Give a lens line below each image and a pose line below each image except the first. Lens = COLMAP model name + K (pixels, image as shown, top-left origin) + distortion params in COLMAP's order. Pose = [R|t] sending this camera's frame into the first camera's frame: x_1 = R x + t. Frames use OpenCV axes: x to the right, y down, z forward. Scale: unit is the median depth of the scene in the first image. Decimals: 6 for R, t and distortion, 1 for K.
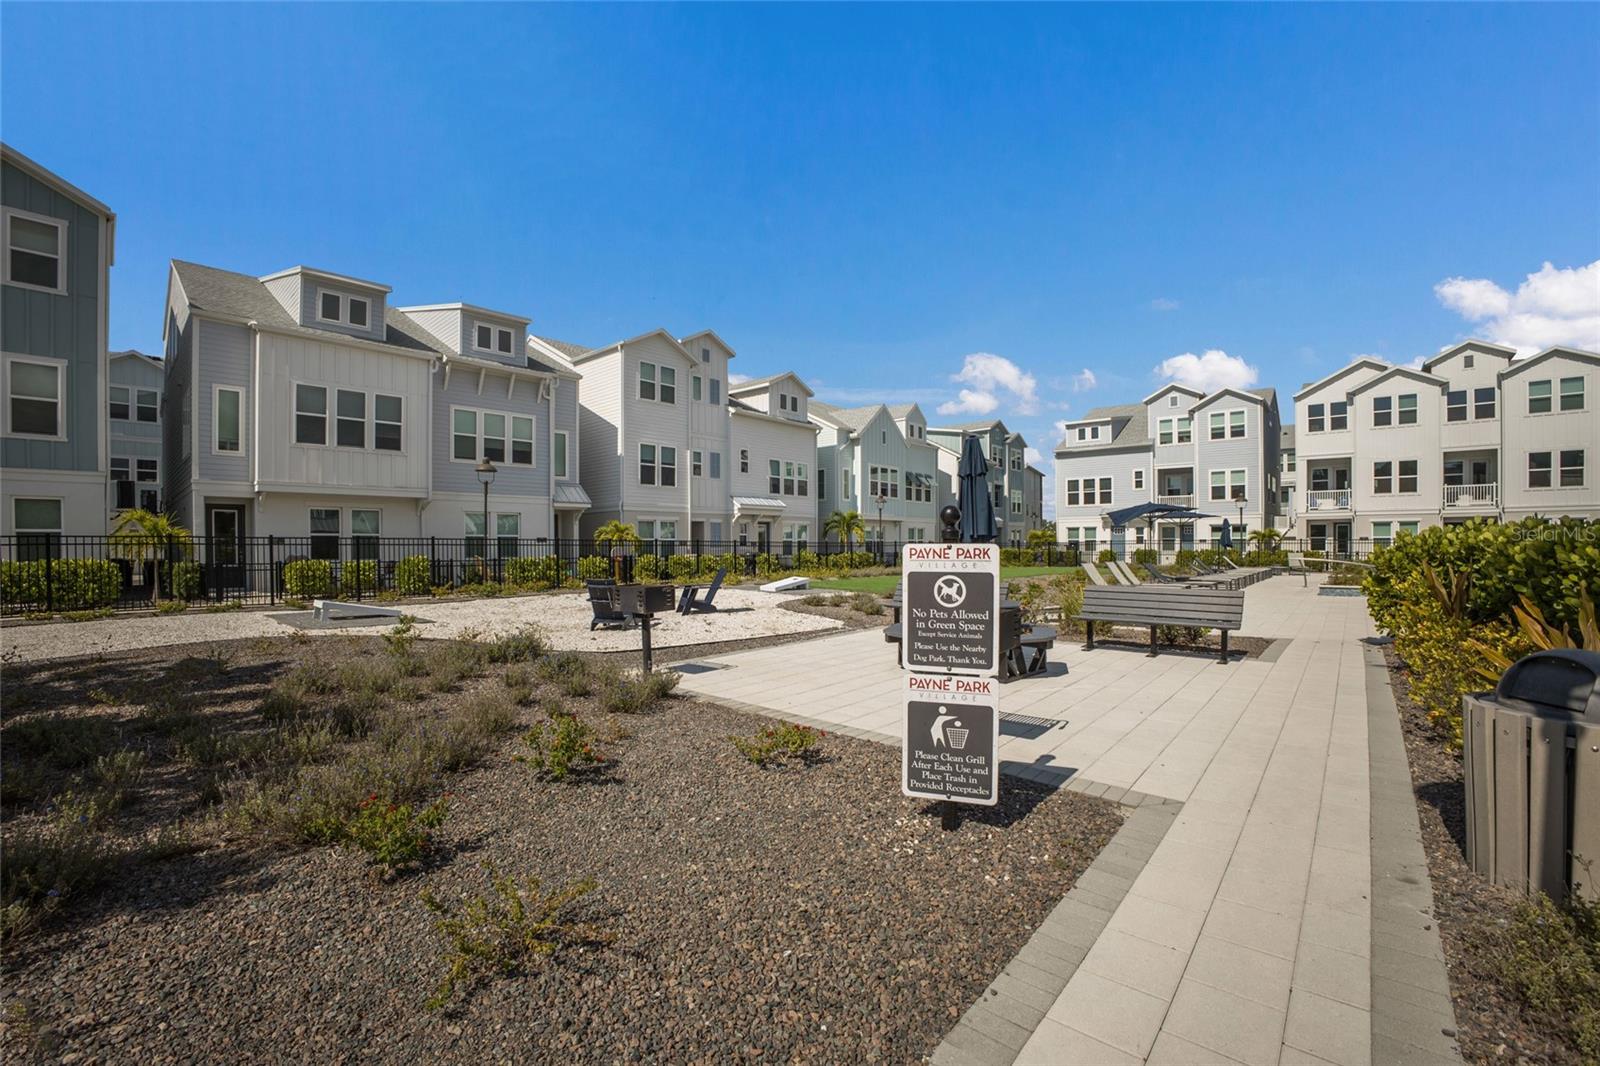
lens RADIAL K [[686.6, 0, 795.8], [0, 686.6, 527.6], [0, 0, 1]] dist [-0.001886, 0.022960]
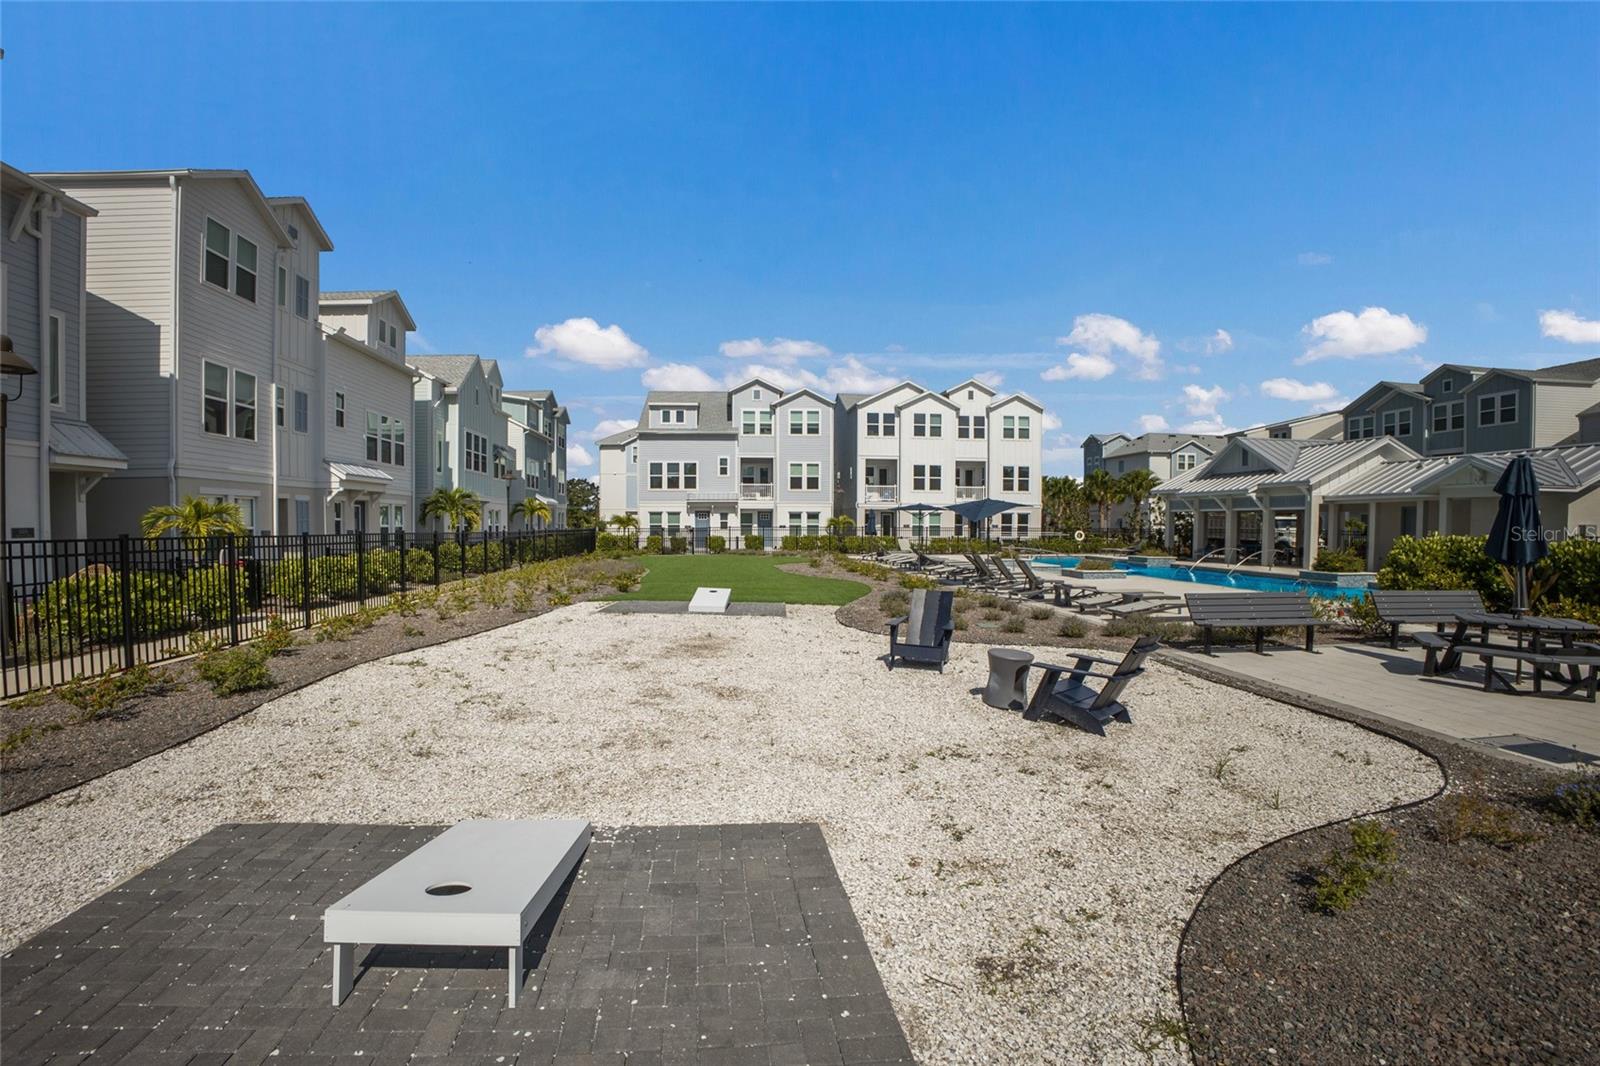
lens RADIAL K [[713.0, 0, 800.0], [0, 713.0, 533.0], [0, 0, 1]] dist [-0.075333, 0.027165]
pose [[0.744681, -0.004627, 0.667404, -0.168939], [-0.018722, 0.999438, 0.027819, -0.003230], [-0.667158, -0.033212, 0.744176, 0.173493]]
